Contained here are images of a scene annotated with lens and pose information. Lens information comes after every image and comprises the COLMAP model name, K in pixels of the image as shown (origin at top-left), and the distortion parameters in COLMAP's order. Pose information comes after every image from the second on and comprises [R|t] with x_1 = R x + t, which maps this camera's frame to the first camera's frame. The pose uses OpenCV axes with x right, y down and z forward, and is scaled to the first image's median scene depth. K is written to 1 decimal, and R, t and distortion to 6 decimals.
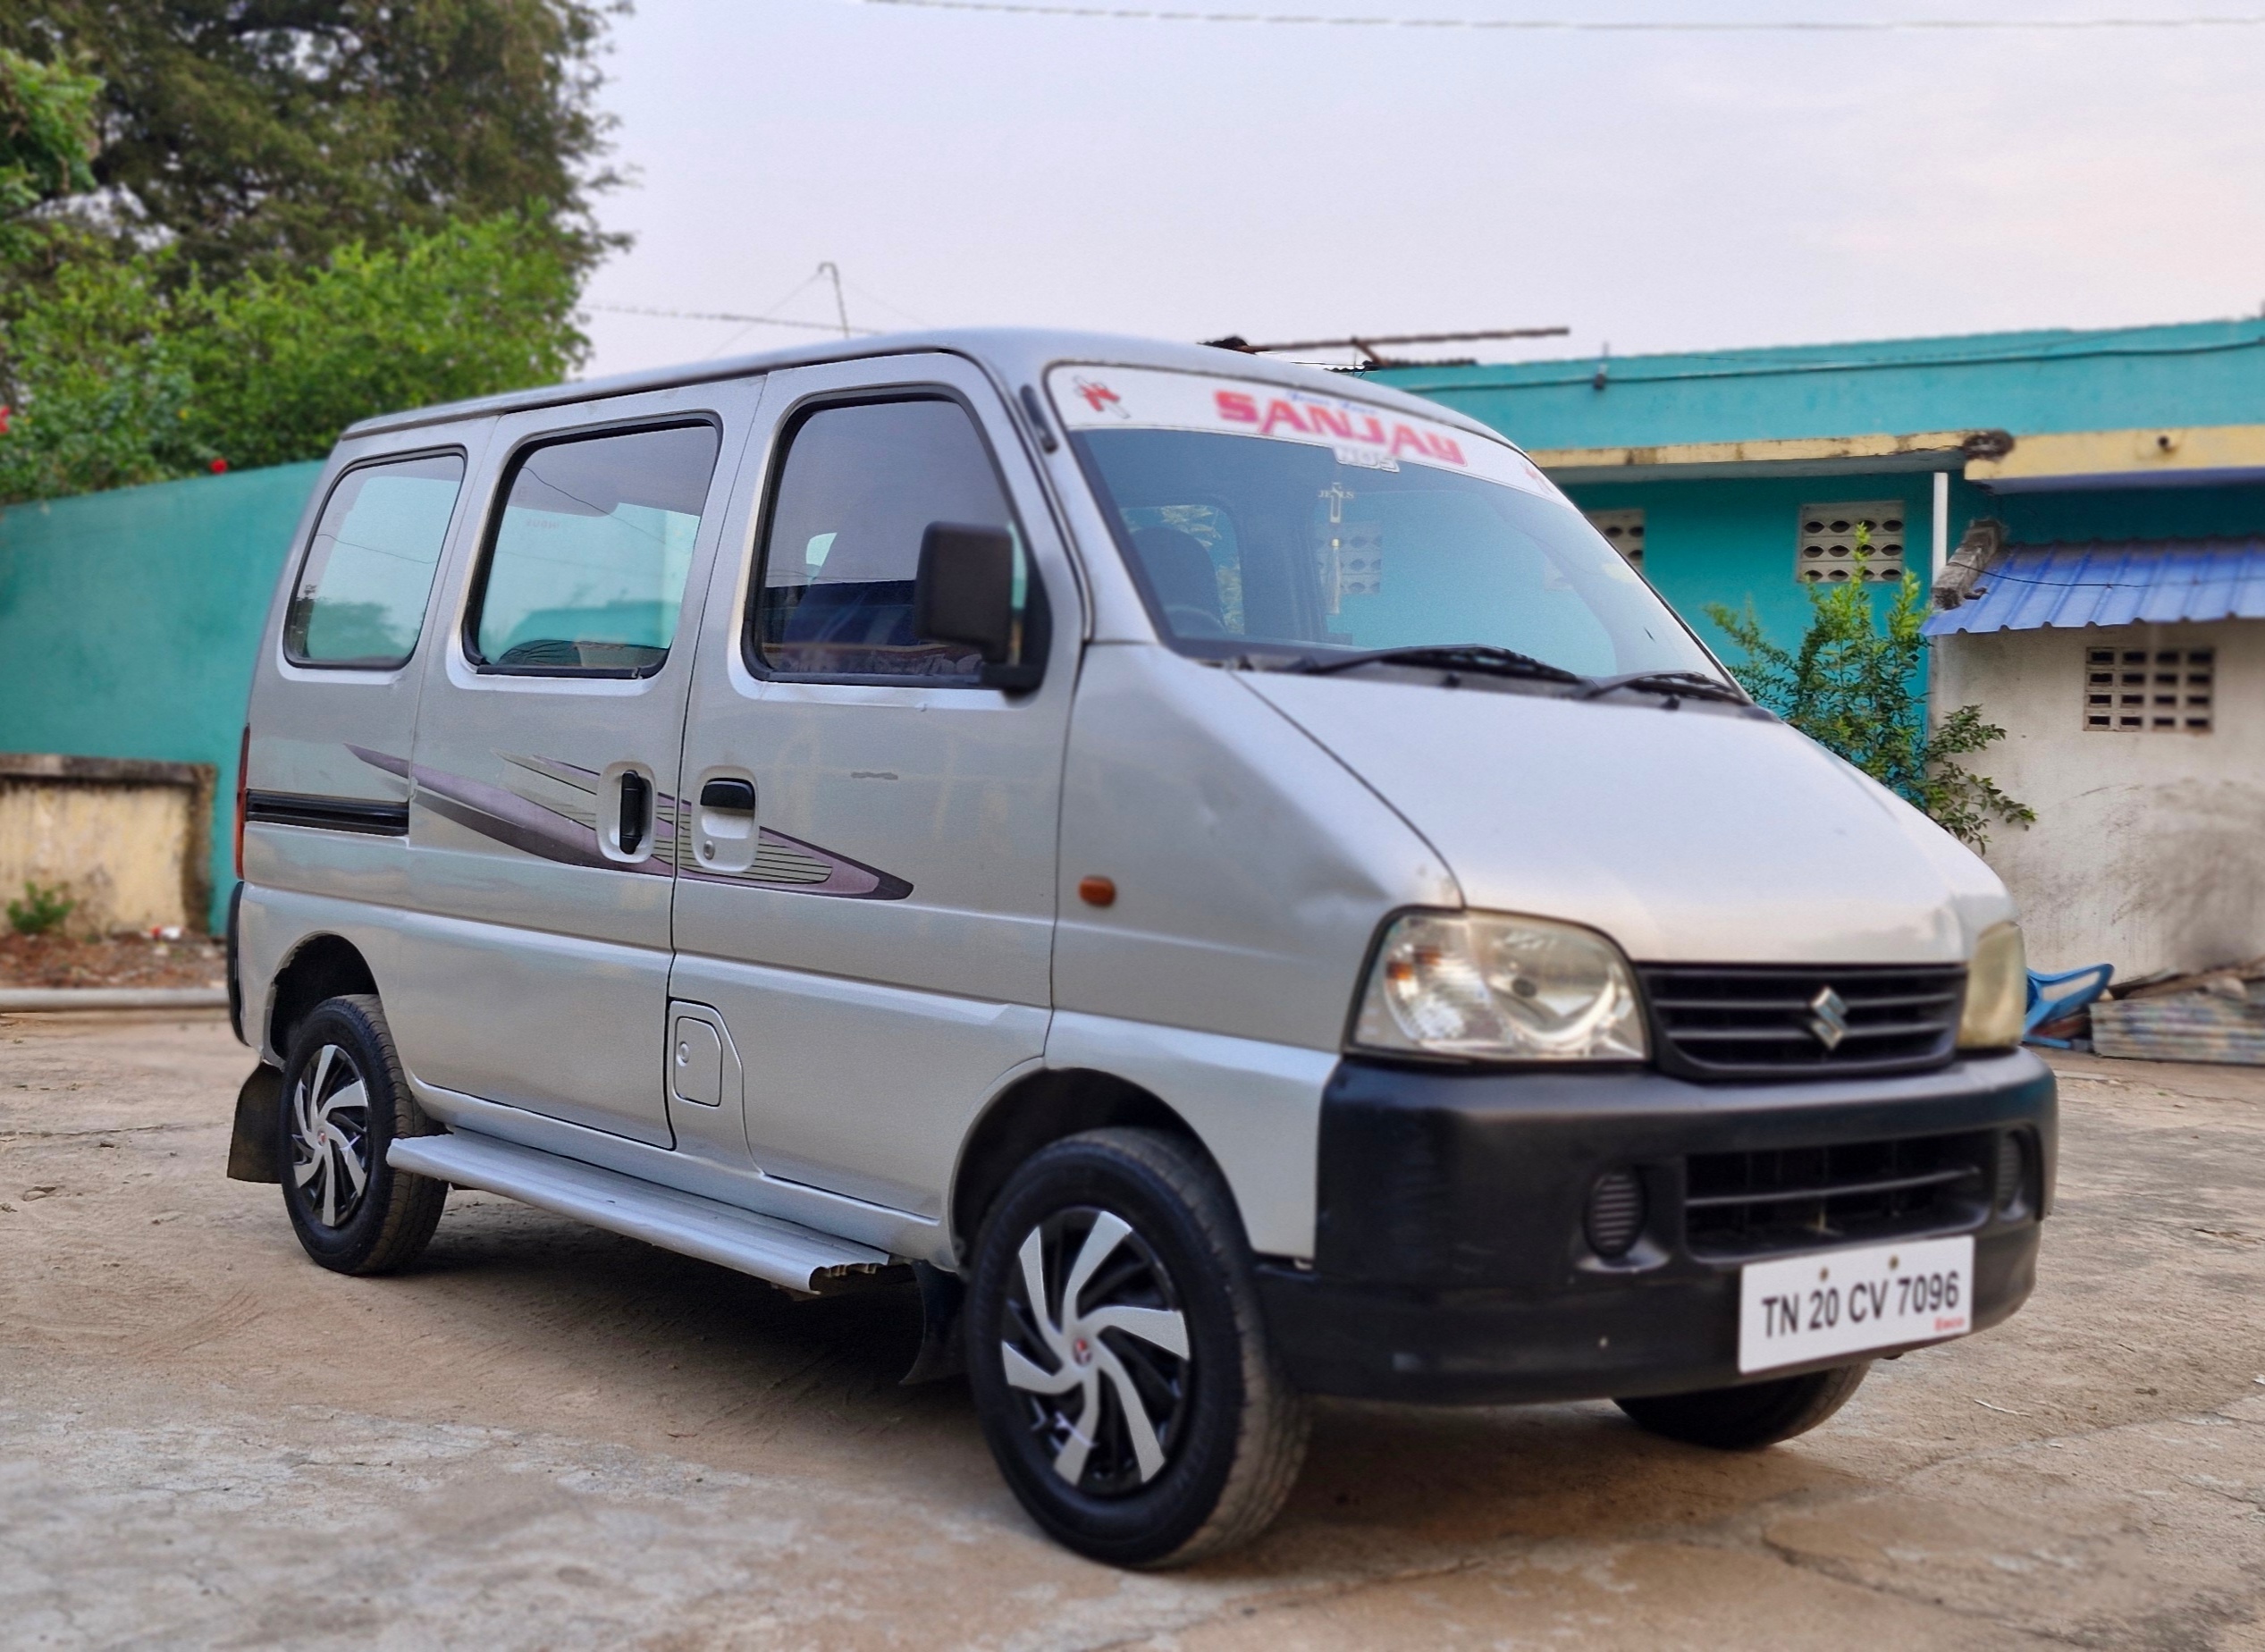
lens RADIAL K [[2738.3, 0, 1080.7], [0, 2738.3, 822.9], [0, 0, 1]] dist [-0.005844, 0.004674]
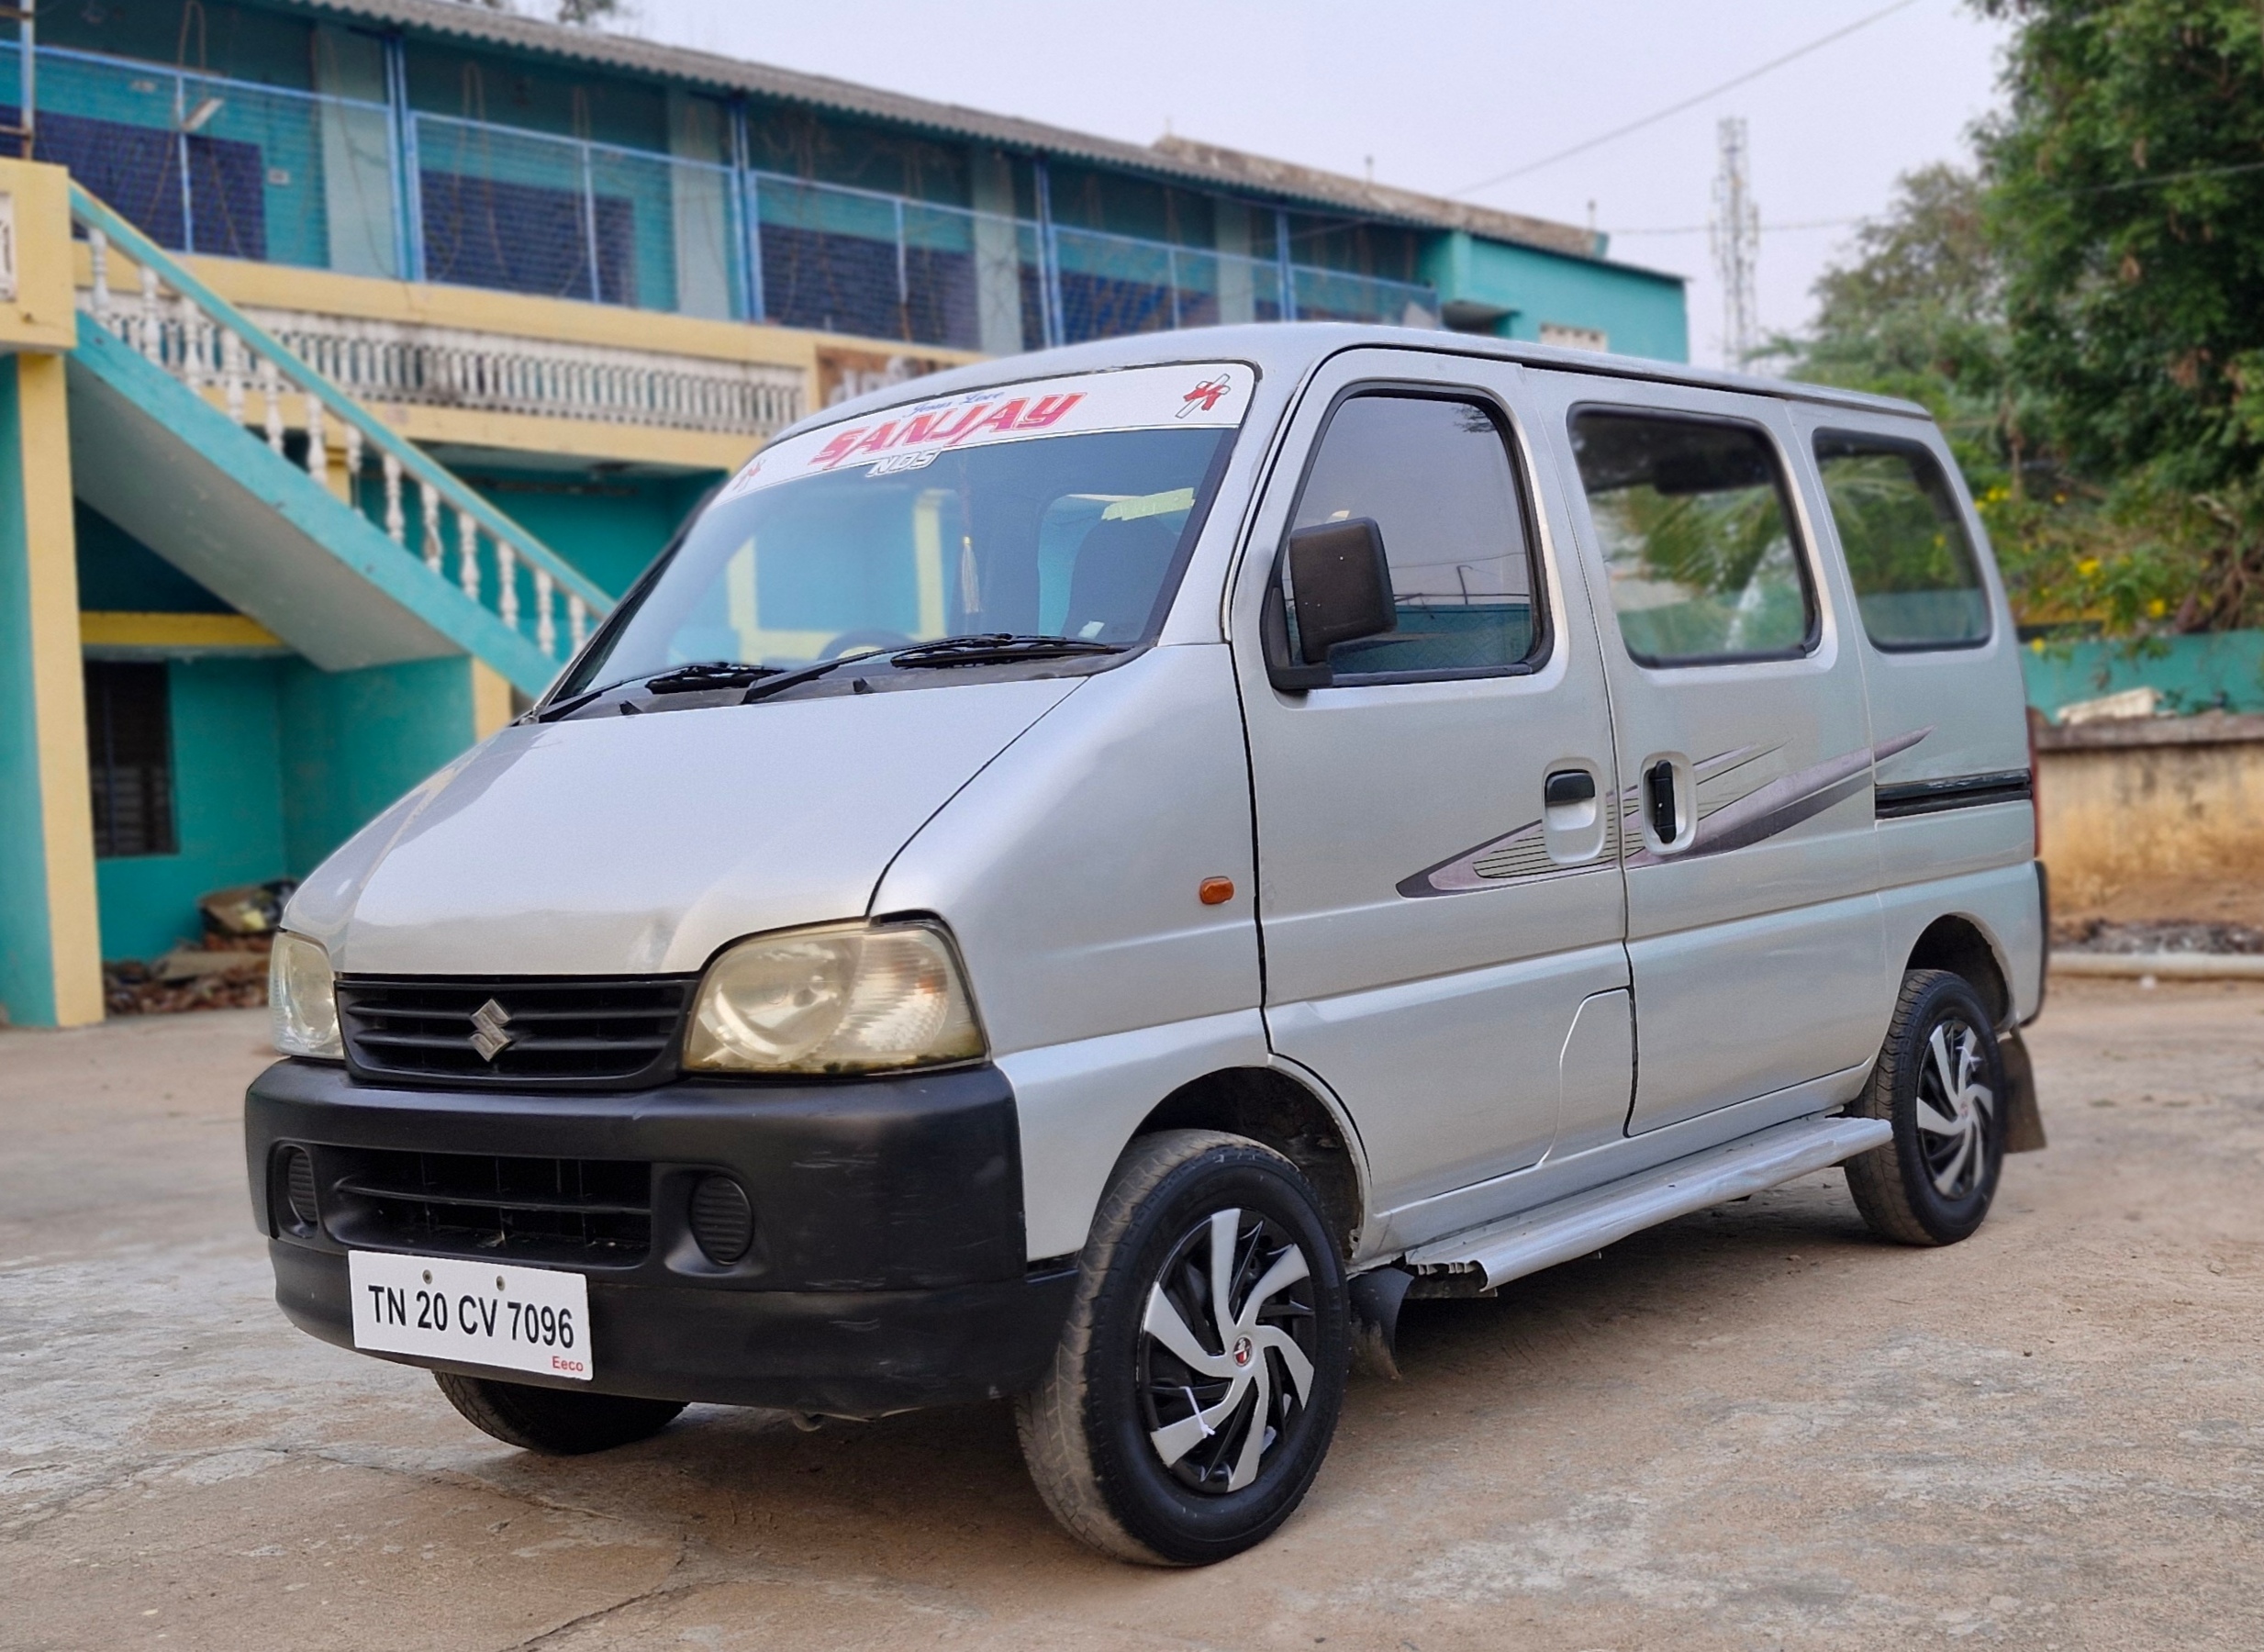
lens RADIAL K [[2737.0, 0, 1080.2], [0, 2737.0, 822.9], [0, 0, 1]] dist [-0.005844, 0.004674]
pose [[0.121192, -0.049366, -0.991401, 1.298070], [0.063228, 0.997118, -0.041921, 0.052048], [0.990613, -0.057604, 0.123964, 1.098537]]
